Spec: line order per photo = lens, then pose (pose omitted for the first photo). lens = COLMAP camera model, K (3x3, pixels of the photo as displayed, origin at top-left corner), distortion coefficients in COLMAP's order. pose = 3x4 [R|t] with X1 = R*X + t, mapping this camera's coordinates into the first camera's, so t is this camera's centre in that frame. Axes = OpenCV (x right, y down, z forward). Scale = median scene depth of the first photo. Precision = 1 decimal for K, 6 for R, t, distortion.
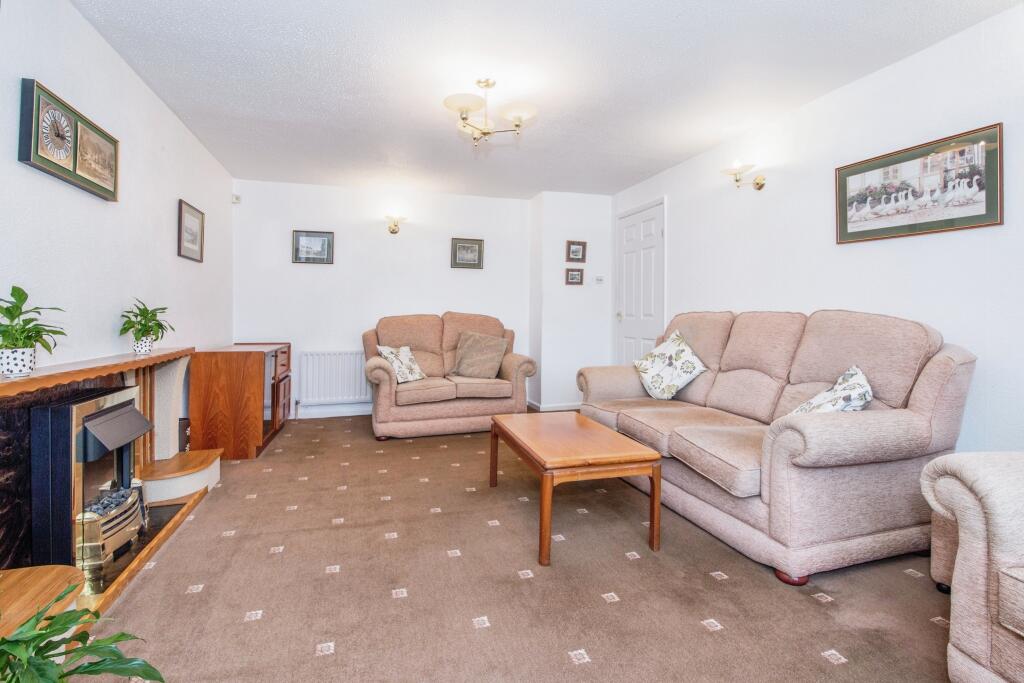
lens RADIAL K [[475.6, 0, 512.4], [0, 475.6, 305.6], [0, 0, 1]] dist [-0.010204, -0.001022]
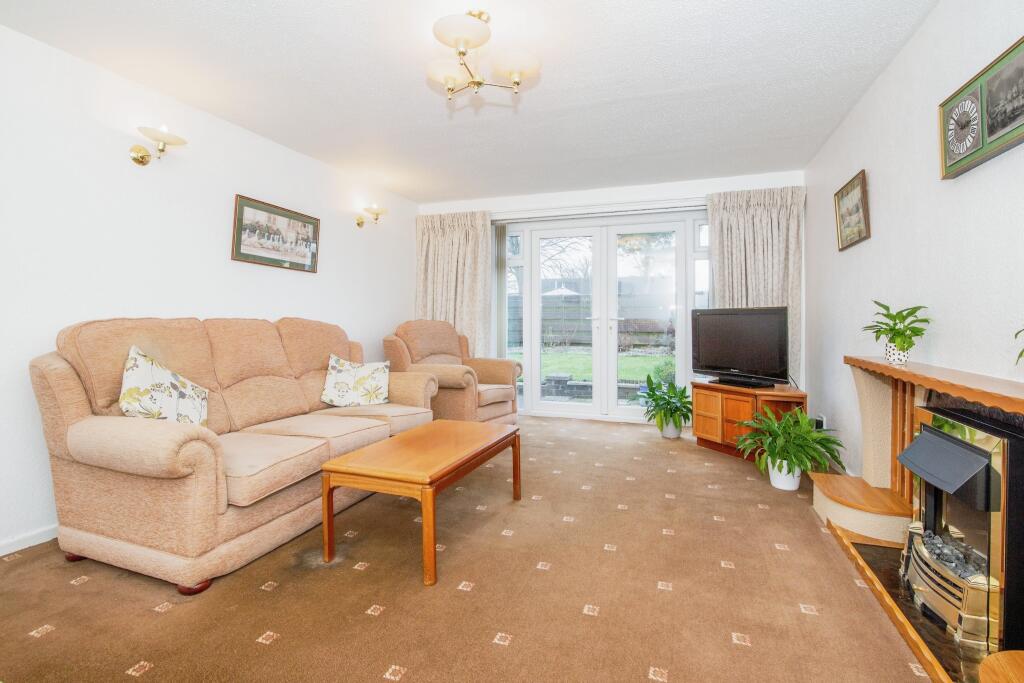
lens RADIAL K [[475.6, 0, 513.9], [0, 475.6, 333.8], [0, 0, 1]] dist [-0.010204, -0.001022]
pose [[-0.797416, -0.013645, 0.603275, -0.610706], [-0.004692, 0.999854, 0.016414, 0.028880], [-0.603411, 0.010258, -0.797364, 1.699721]]
